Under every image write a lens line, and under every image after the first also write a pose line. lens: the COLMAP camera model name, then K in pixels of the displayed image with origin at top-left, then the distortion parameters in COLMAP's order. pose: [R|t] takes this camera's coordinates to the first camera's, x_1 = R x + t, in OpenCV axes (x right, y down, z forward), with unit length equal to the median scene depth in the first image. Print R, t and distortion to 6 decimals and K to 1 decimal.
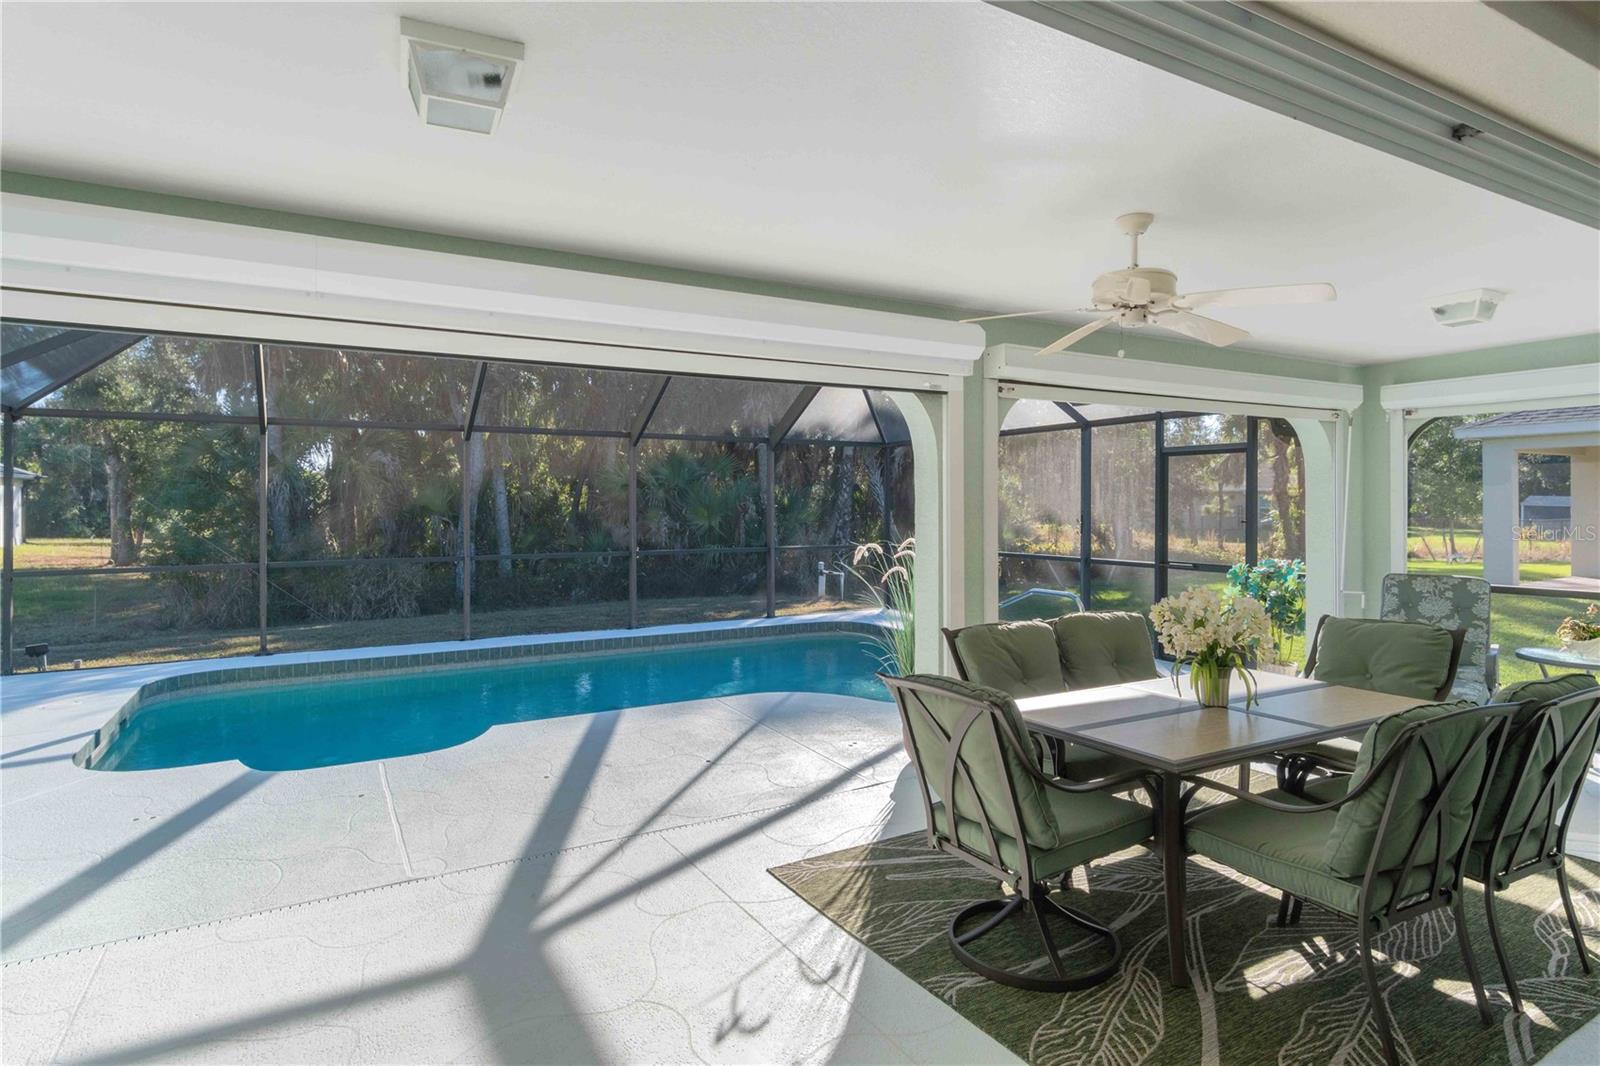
lens RADIAL K [[852.9, 0, 792.1], [0, 852.9, 512.3], [0, 0, 1]] dist [0.002446, 0.001167]
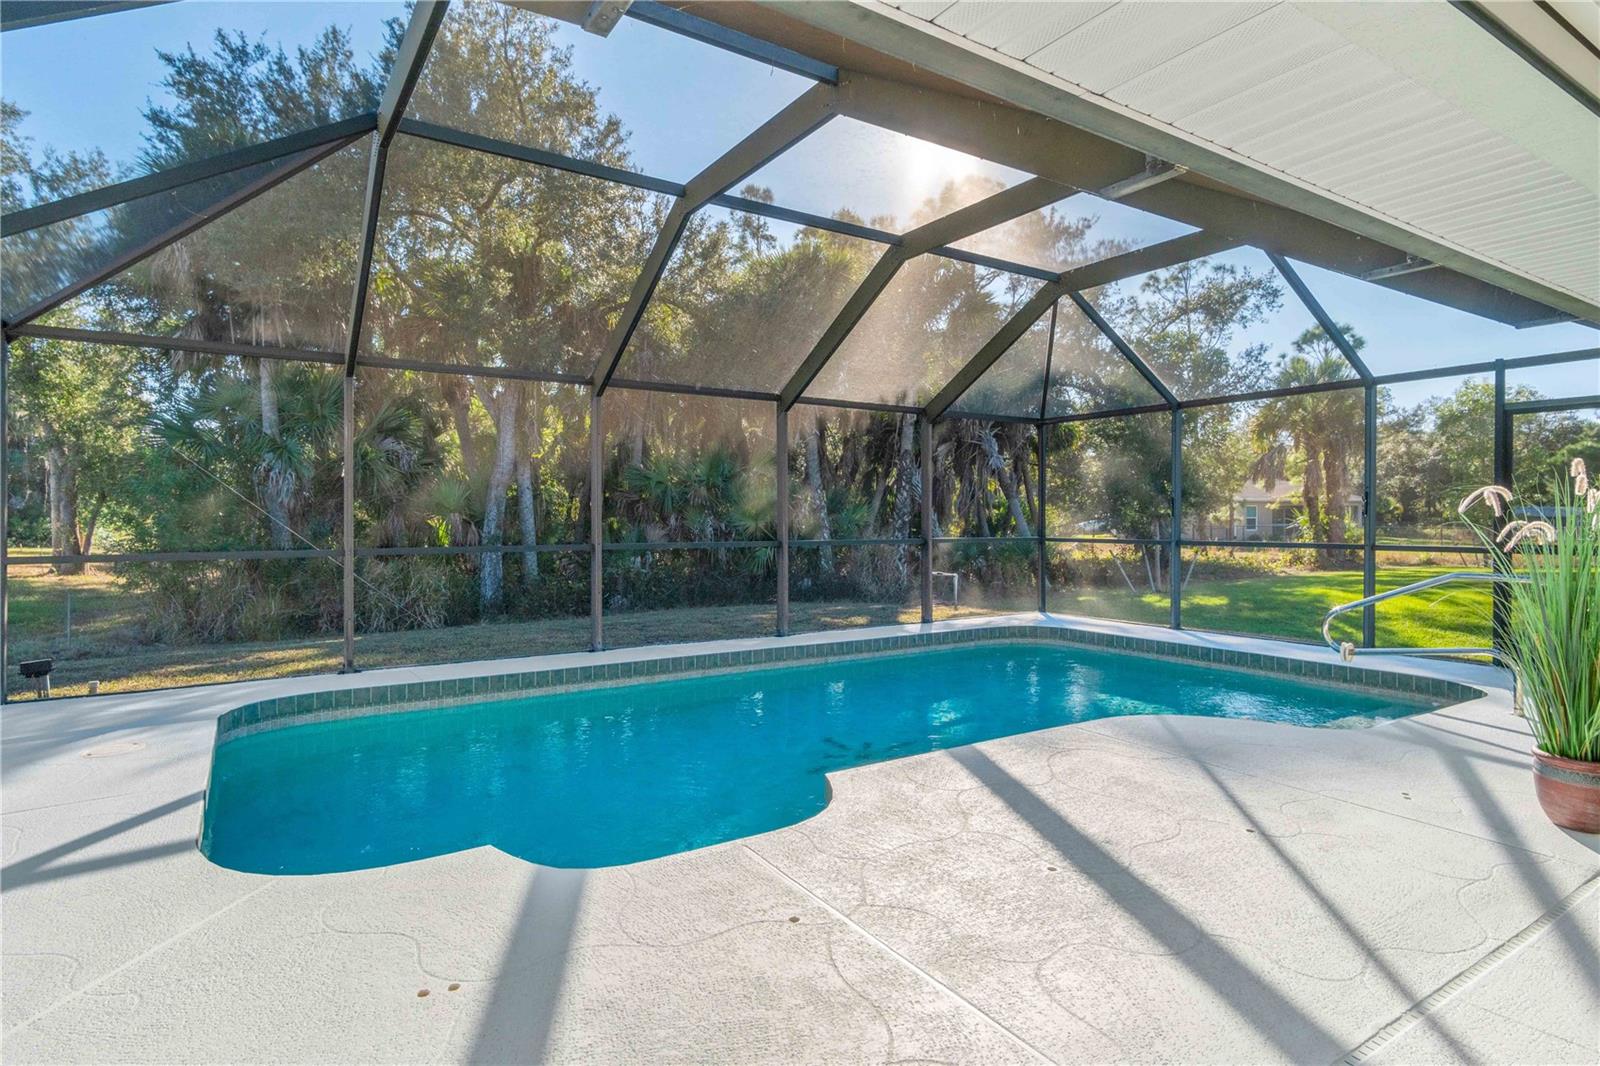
lens RADIAL K [[851.2, 0, 794.3], [0, 851.2, 525.8], [0, 0, 1]] dist [0.005230, 0.000619]
pose [[0.997995, 0.000856, 0.063283, -0.640693], [-0.000736, 0.999998, -0.001922, 0.093108], [-0.063285, 0.001872, 0.997994, 0.534048]]
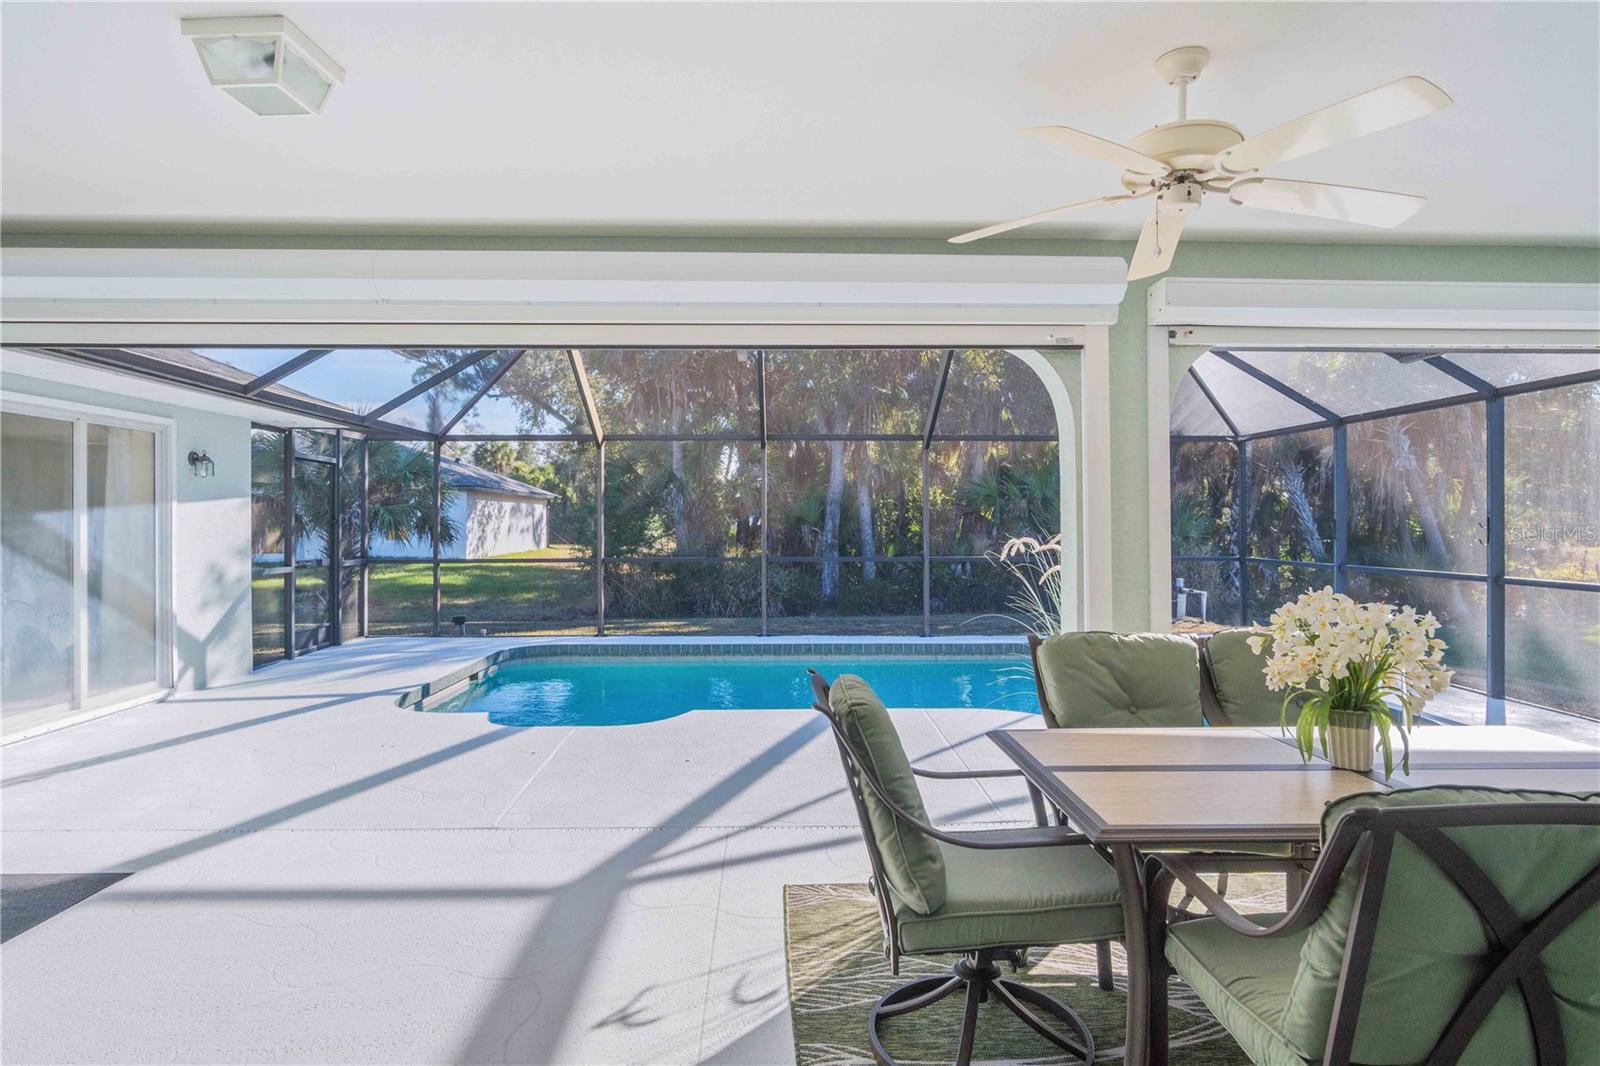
lens RADIAL K [[852.9, 0, 792.1], [0, 852.9, 512.3], [0, 0, 1]] dist [0.002446, 0.001167]
pose [[0.883452, -0.003022, -0.468512, 0.377287], [-0.006691, 0.999796, -0.019067, 0.040663], [0.468474, 0.019979, 0.883251, 0.192237]]
